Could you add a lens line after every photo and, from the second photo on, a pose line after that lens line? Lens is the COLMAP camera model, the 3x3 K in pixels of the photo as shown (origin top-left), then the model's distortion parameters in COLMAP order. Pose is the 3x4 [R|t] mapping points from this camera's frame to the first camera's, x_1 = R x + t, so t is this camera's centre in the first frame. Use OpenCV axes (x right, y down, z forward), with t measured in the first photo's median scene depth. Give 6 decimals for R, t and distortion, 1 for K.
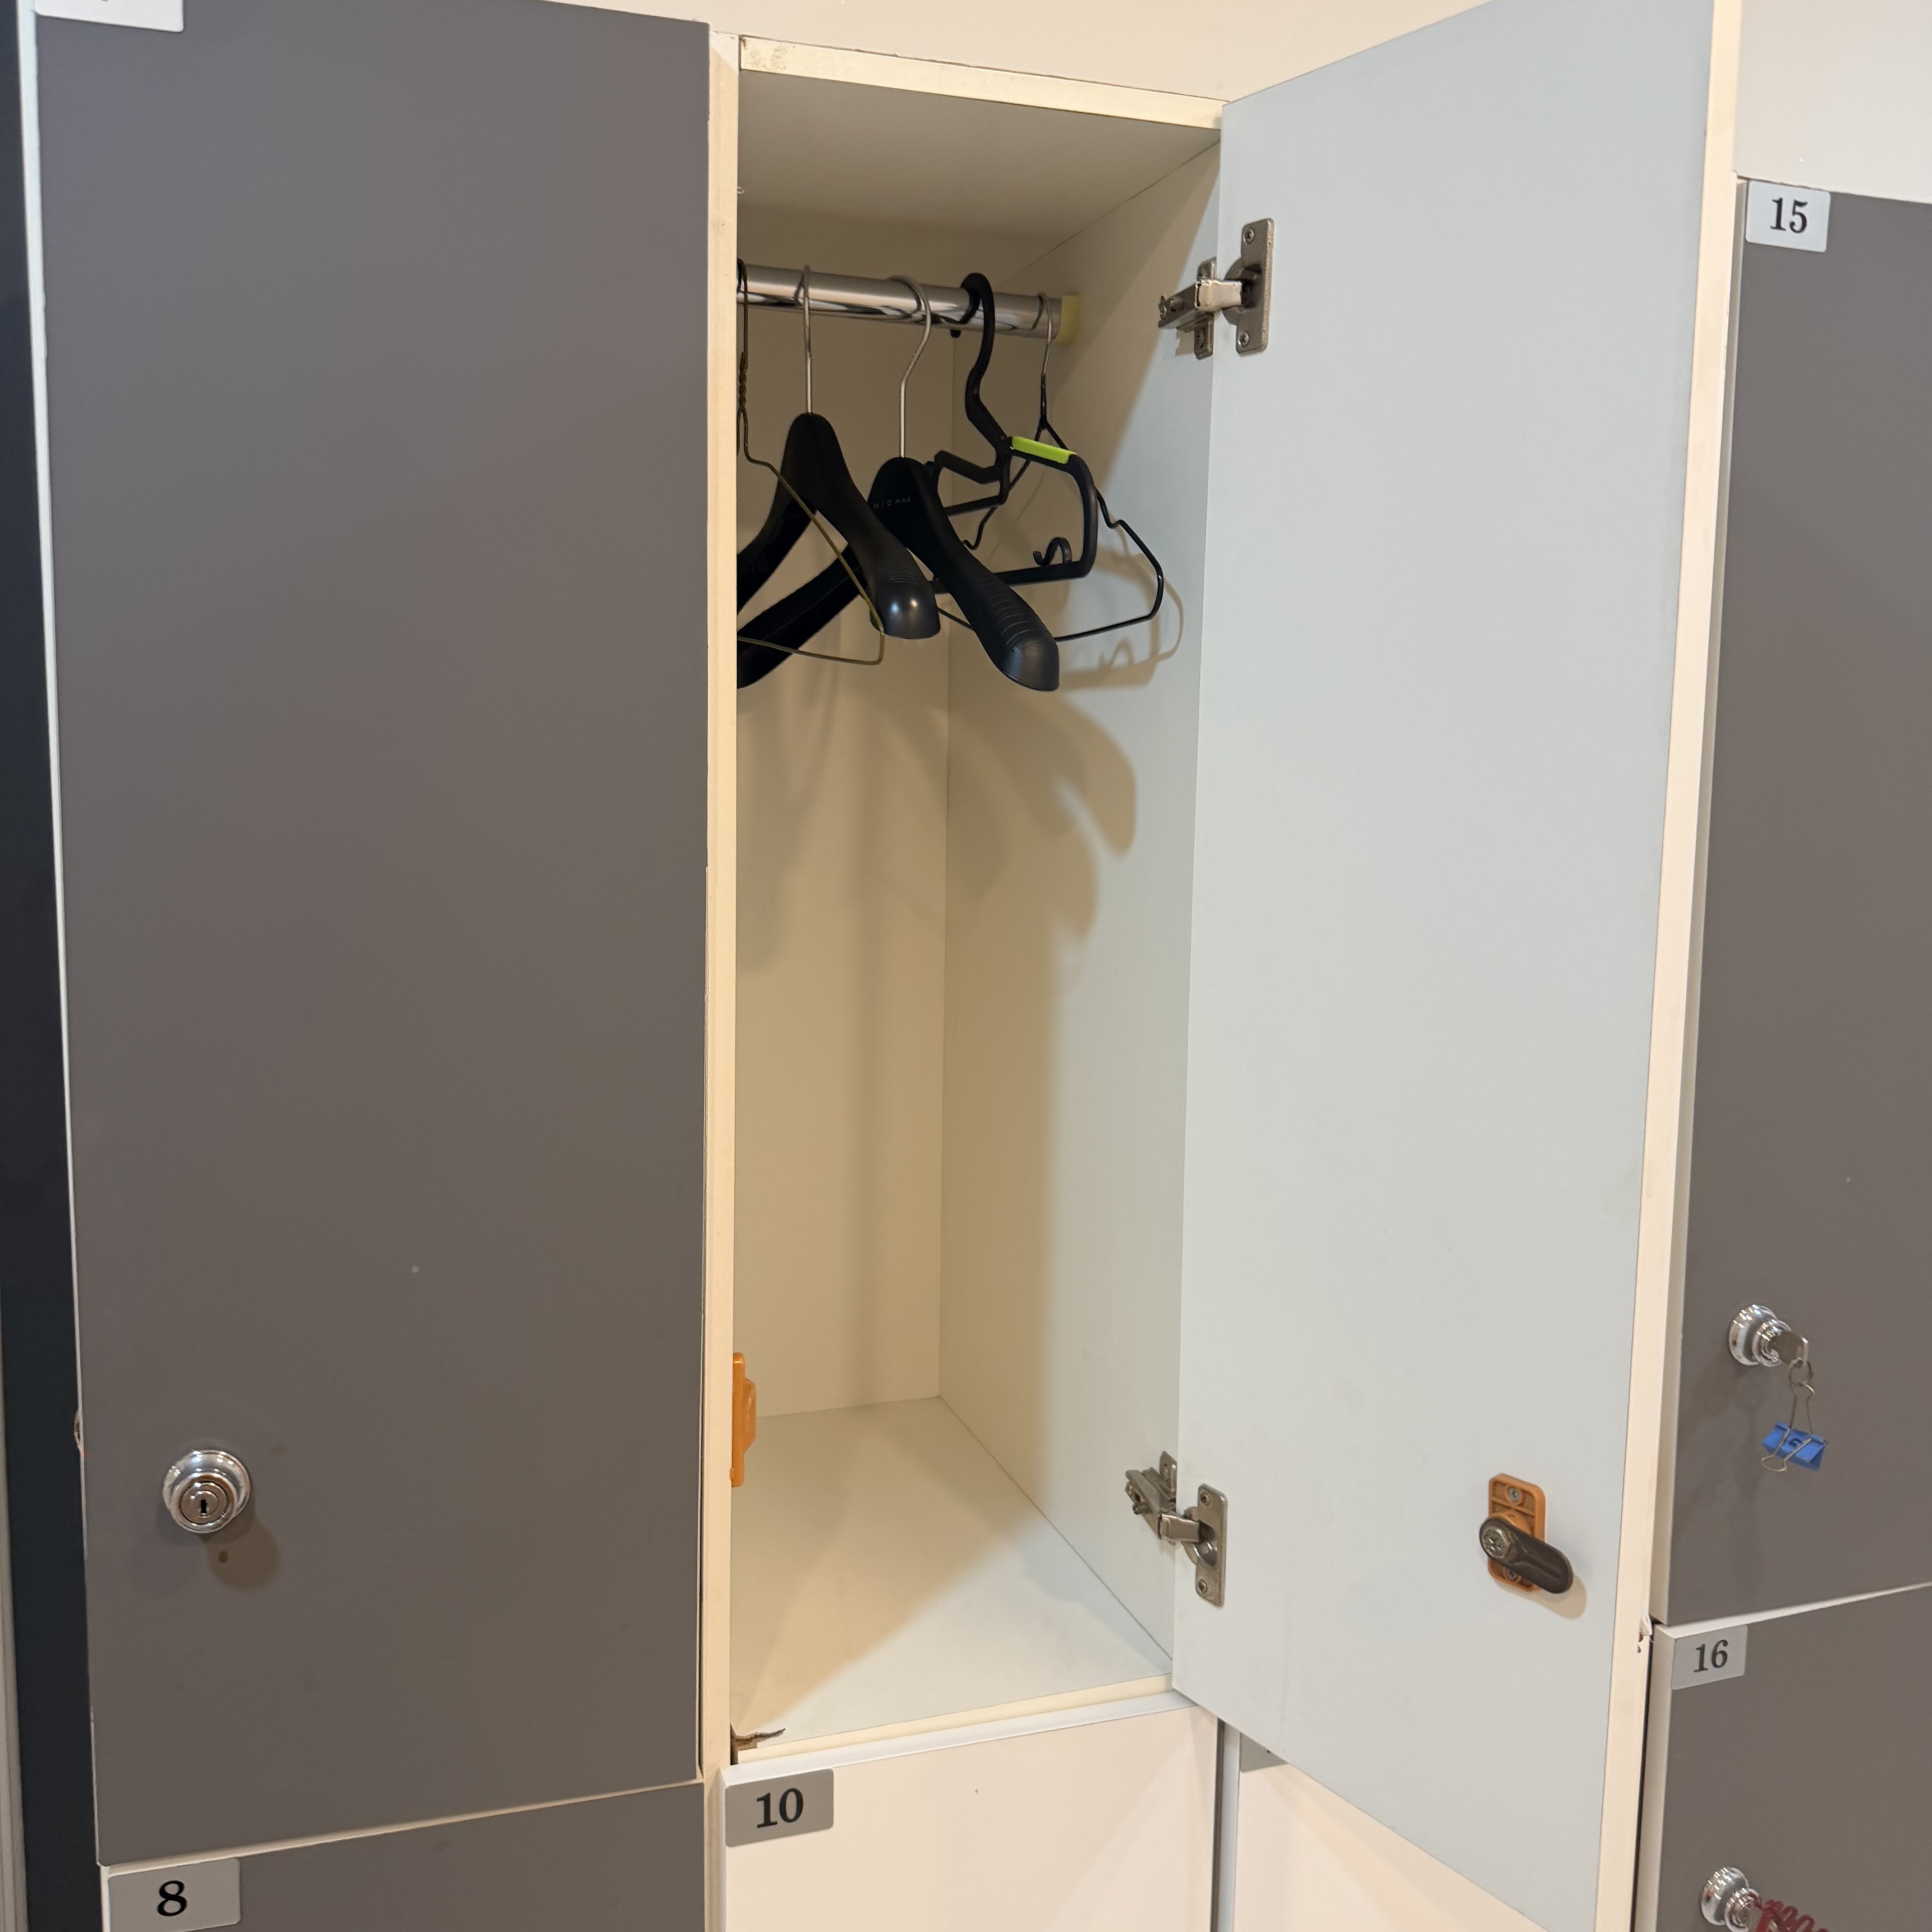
lens RADIAL K [[1850.6, 0, 913.7], [0, 1850.6, 944.4], [0, 0, 1]] dist [0.008094, 0.000000]
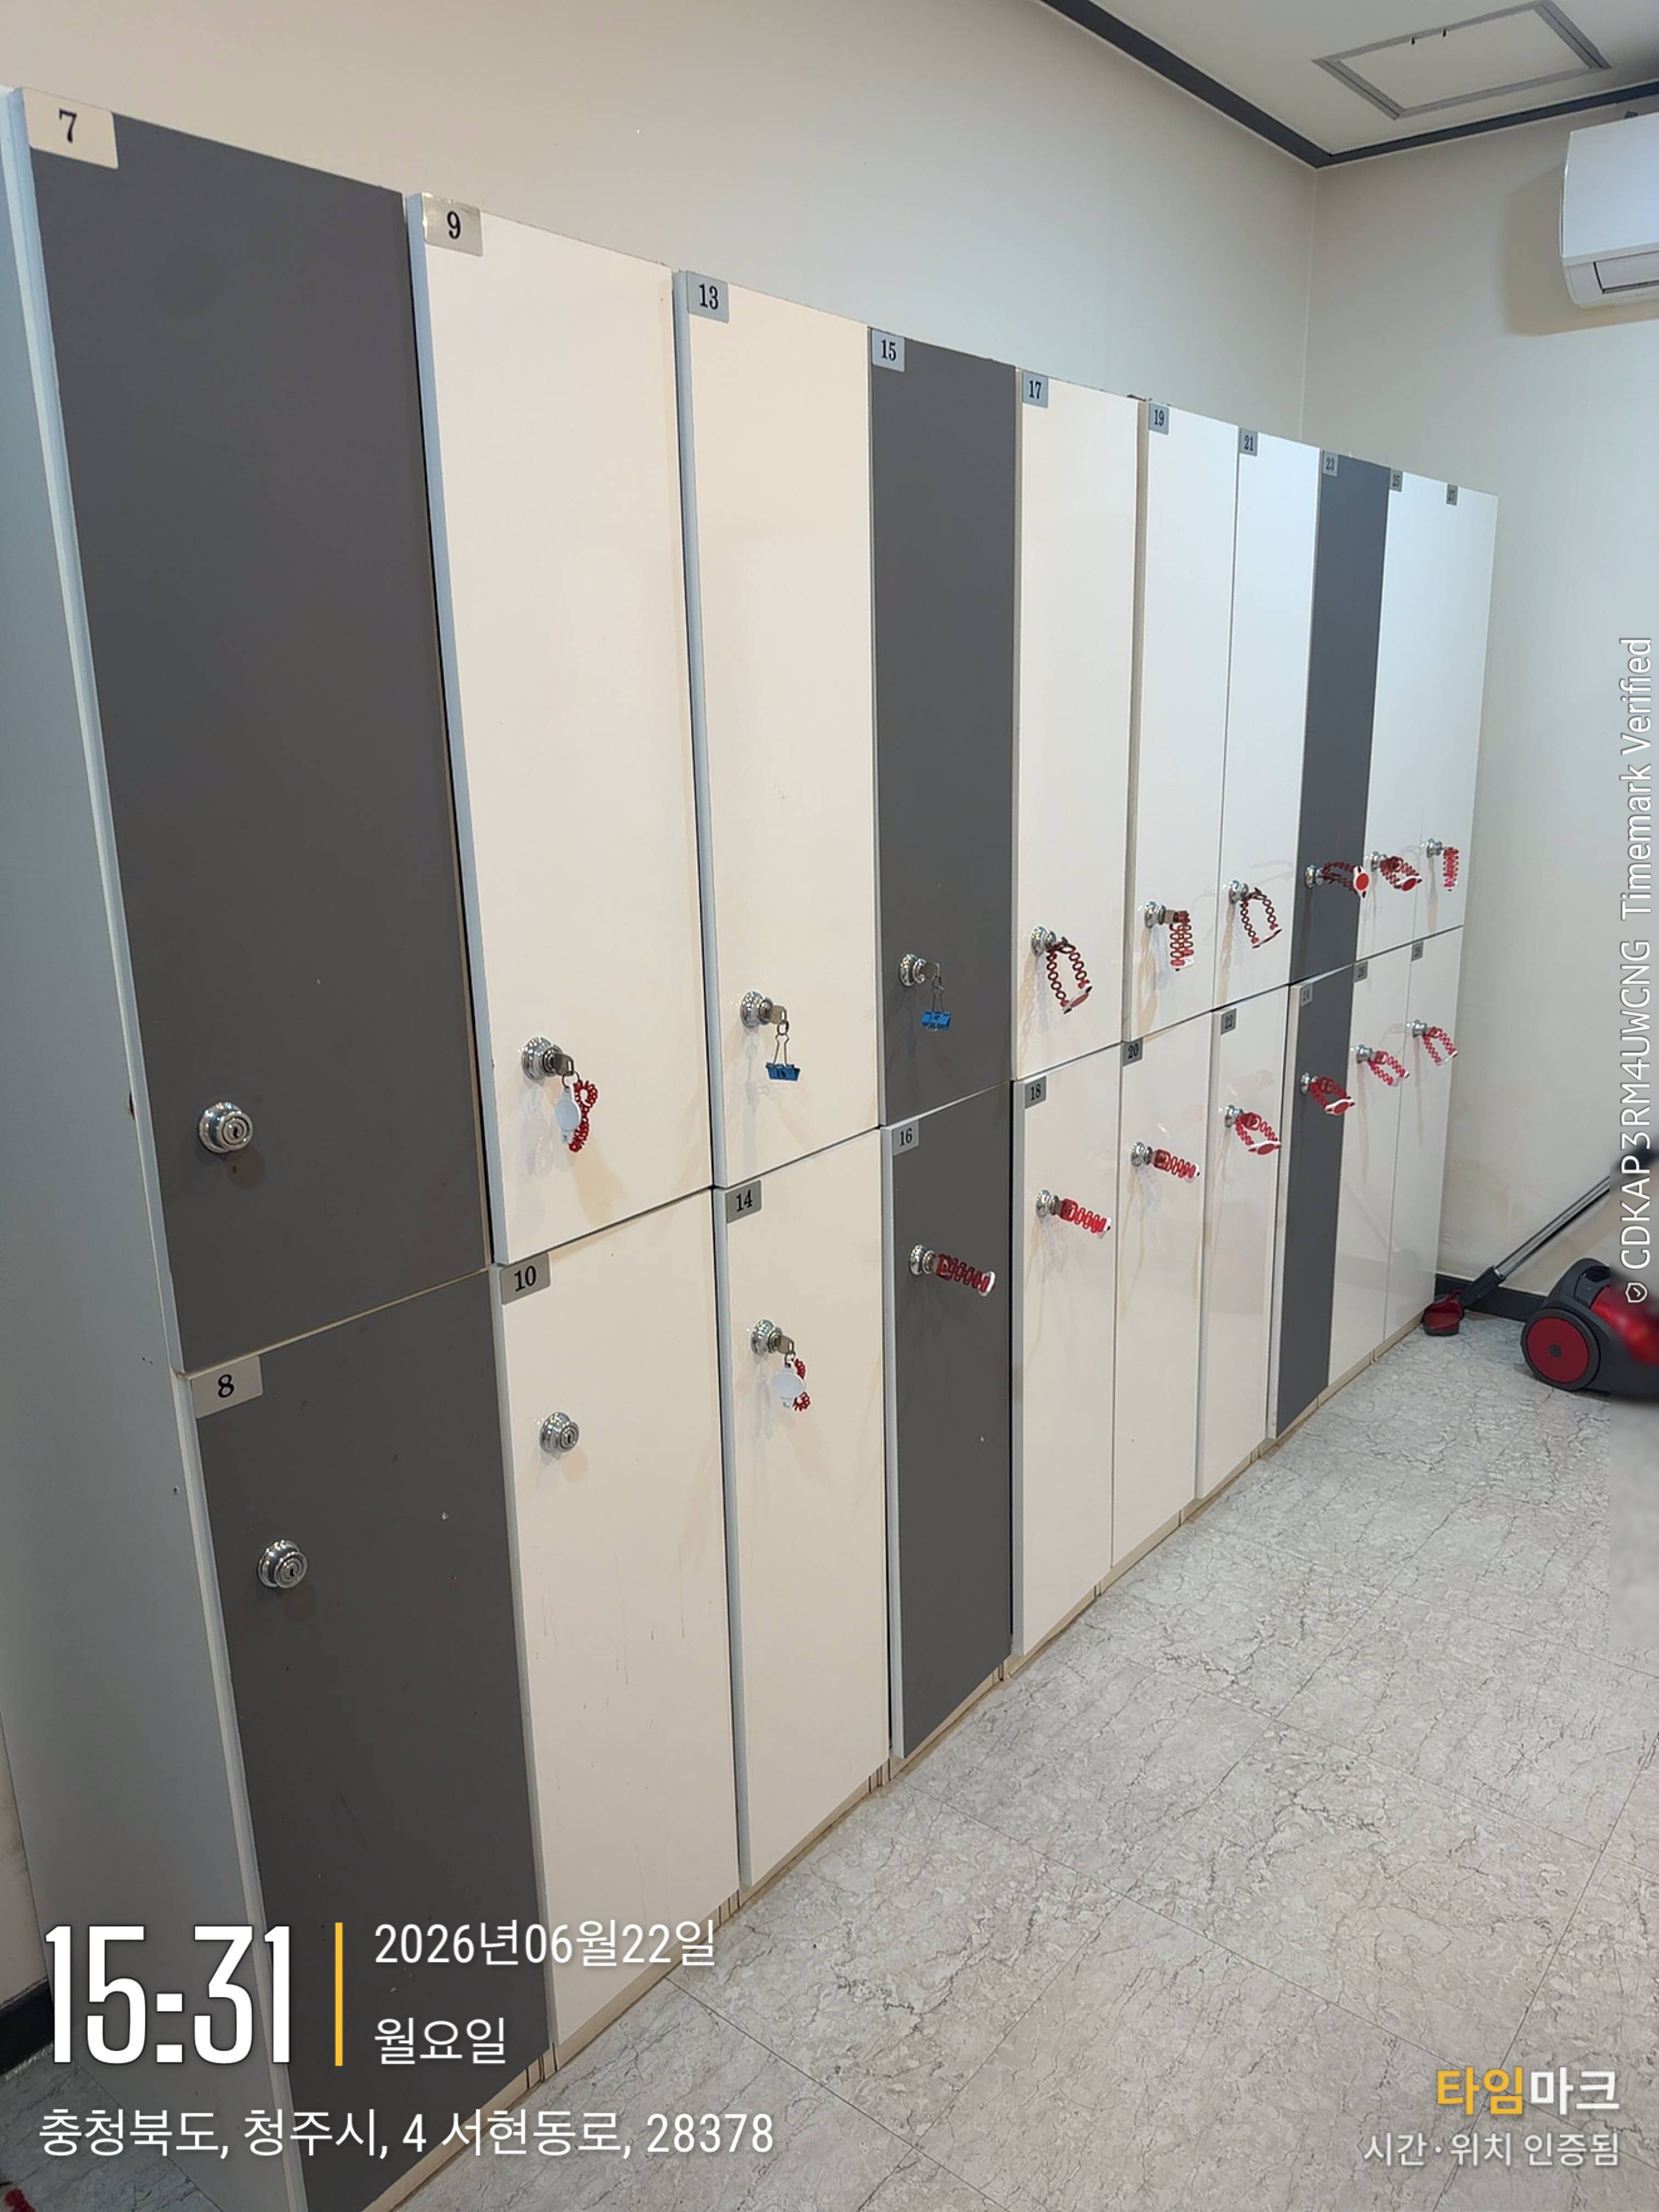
lens RADIAL K [[1585.6, 0, 833.5], [0, 1585.6, 1112.3], [0, 0, 1]] dist [-0.002512, -0.004112]
pose [[0.831558, -0.170946, 0.528477, -0.538433], [0.093481, 0.980962, 0.170218, 0.076039], [-0.547515, -0.092144, 0.831707, -0.353228]]
